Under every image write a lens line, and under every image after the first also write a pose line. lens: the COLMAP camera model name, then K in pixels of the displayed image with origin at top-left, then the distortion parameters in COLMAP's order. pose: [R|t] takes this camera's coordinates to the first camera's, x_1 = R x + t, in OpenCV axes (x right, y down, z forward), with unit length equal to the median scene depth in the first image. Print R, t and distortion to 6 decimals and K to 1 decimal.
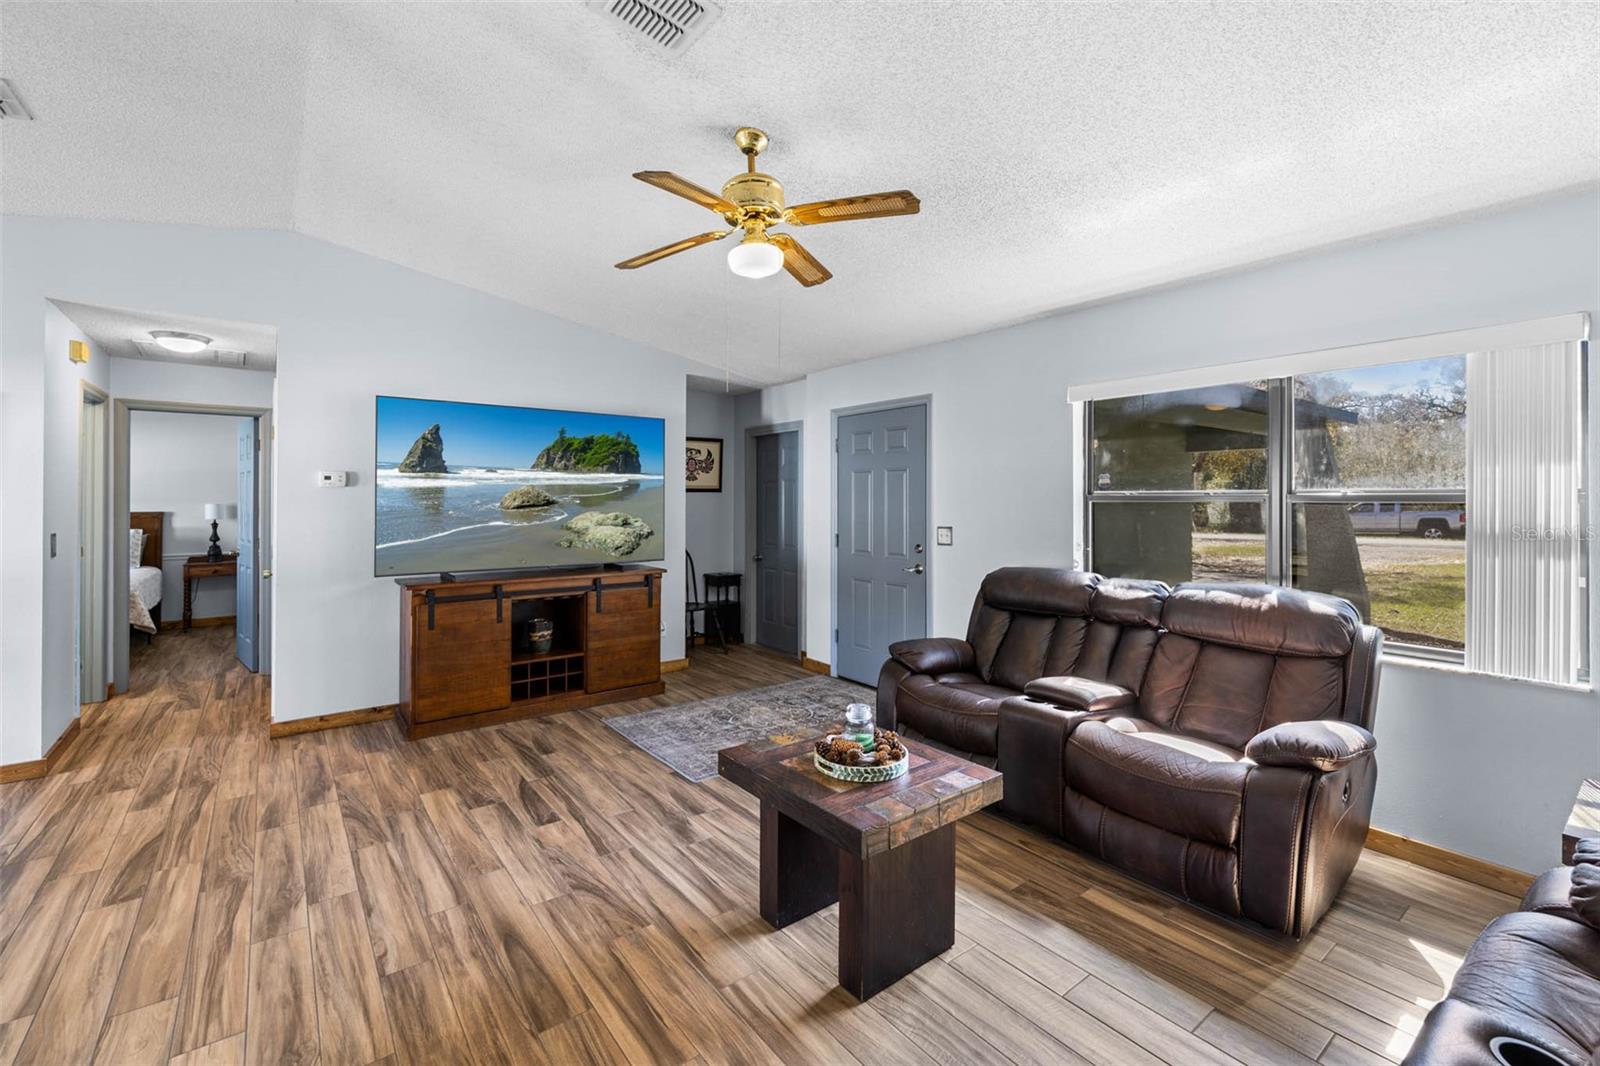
lens RADIAL K [[691.4, 0, 794.1], [0, 691.4, 493.0], [0, 0, 1]] dist [-0.001027, 0.000156]
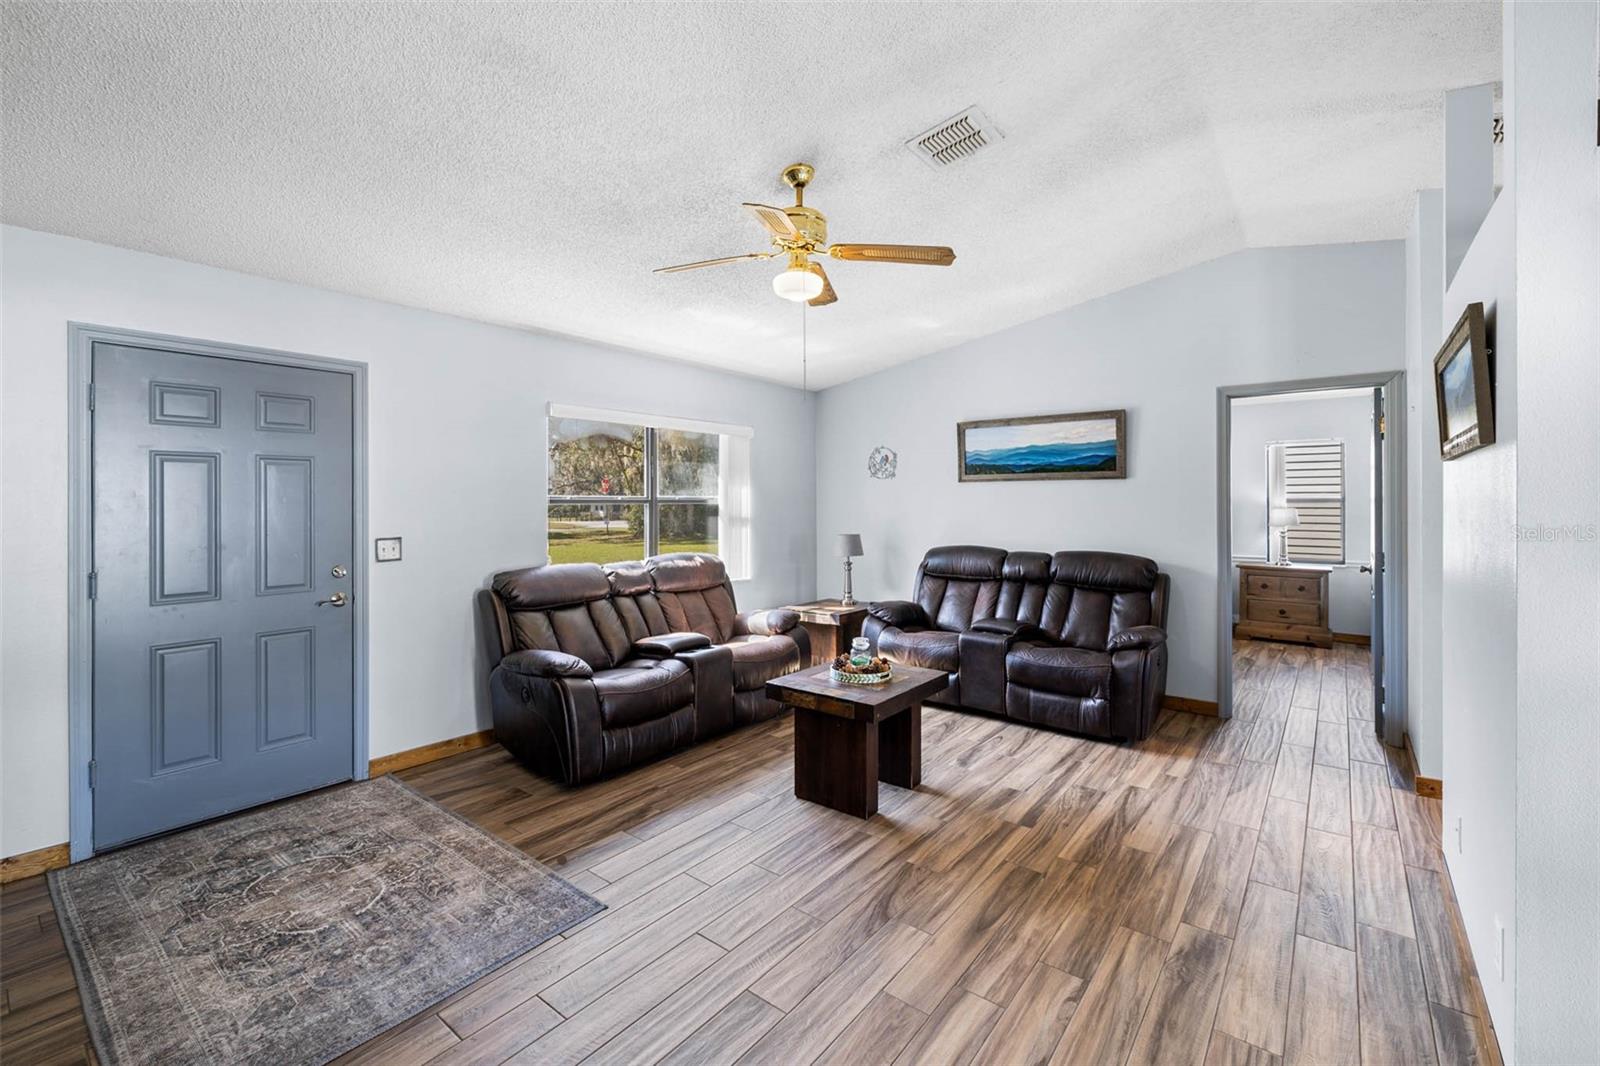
lens RADIAL K [[681.0, 0, 795.2], [0, 681.0, 502.9], [0, 0, 1]] dist [-0.001721, 0.000009]
pose [[-0.246987, -0.001710, 0.969017, -1.163574], [-0.006197, 0.999981, 0.000185, 0.010719], [-0.968999, -0.005959, -0.246992, 1.335538]]
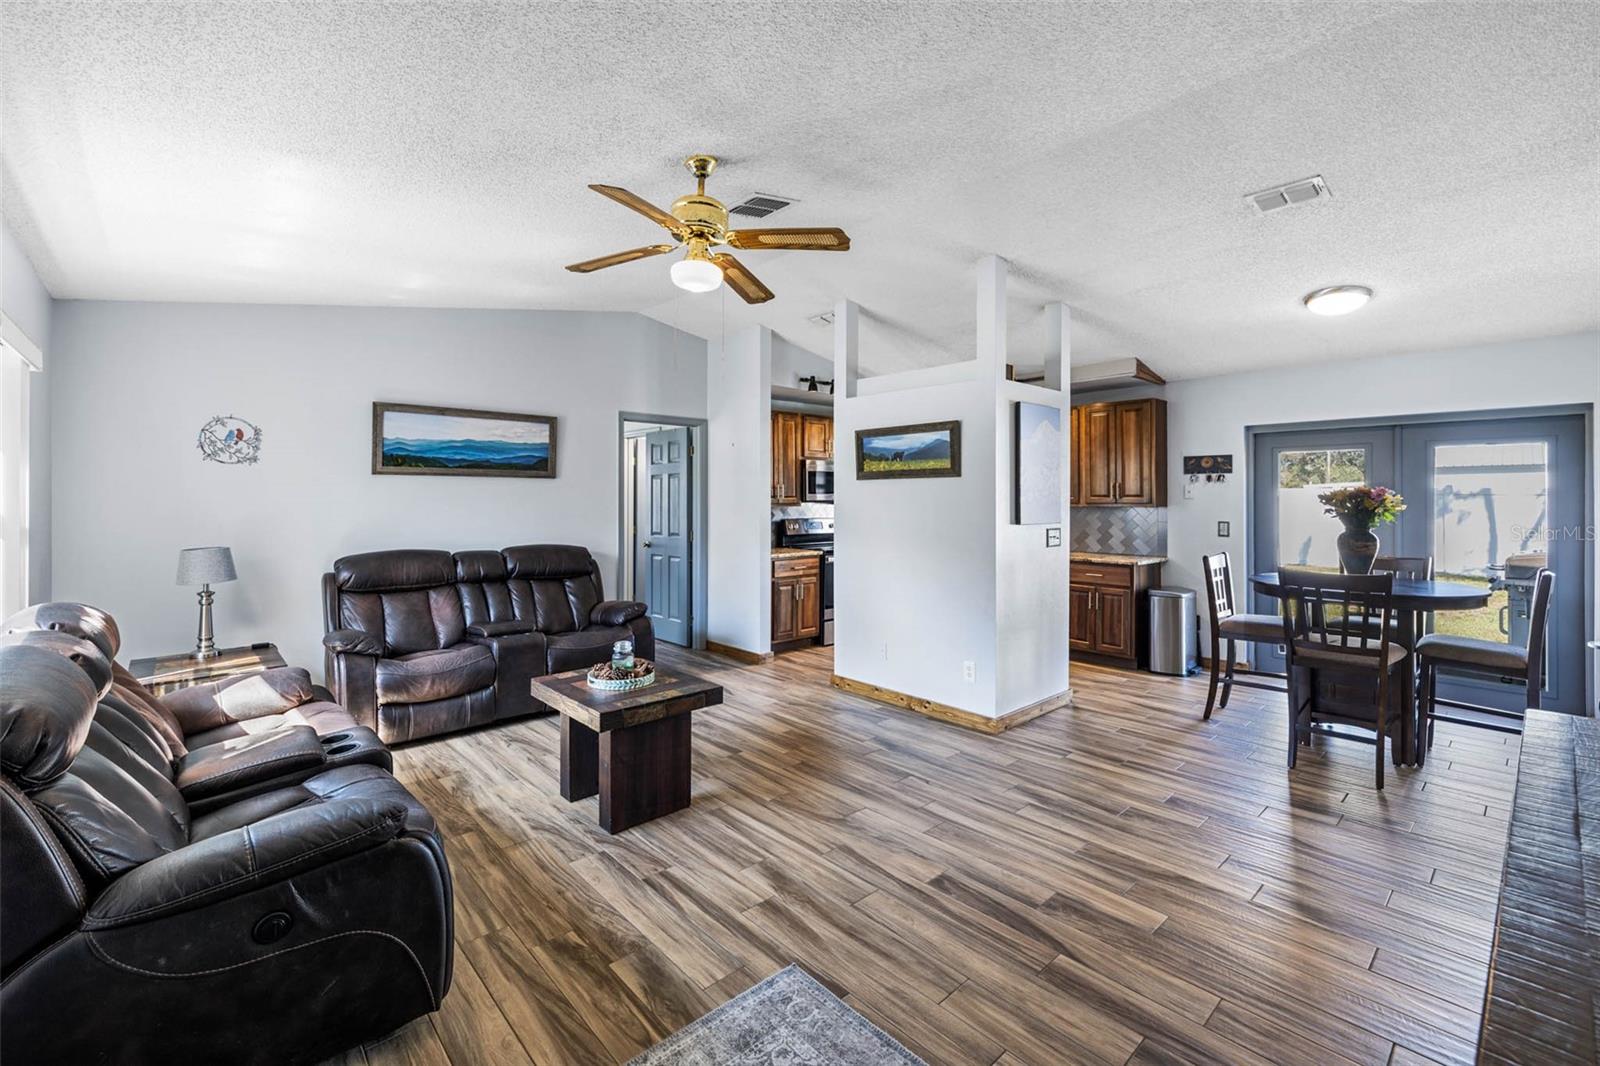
lens RADIAL K [[681.0, 0, 795.2], [0, 681.0, 502.9], [0, 0, 1]] dist [-0.001721, 0.000009]
pose [[-0.996406, -0.002363, -0.084670, -0.127870], [-0.002196, 0.999995, -0.002070, 0.017483], [0.084674, -0.001877, -0.996407, 2.160124]]
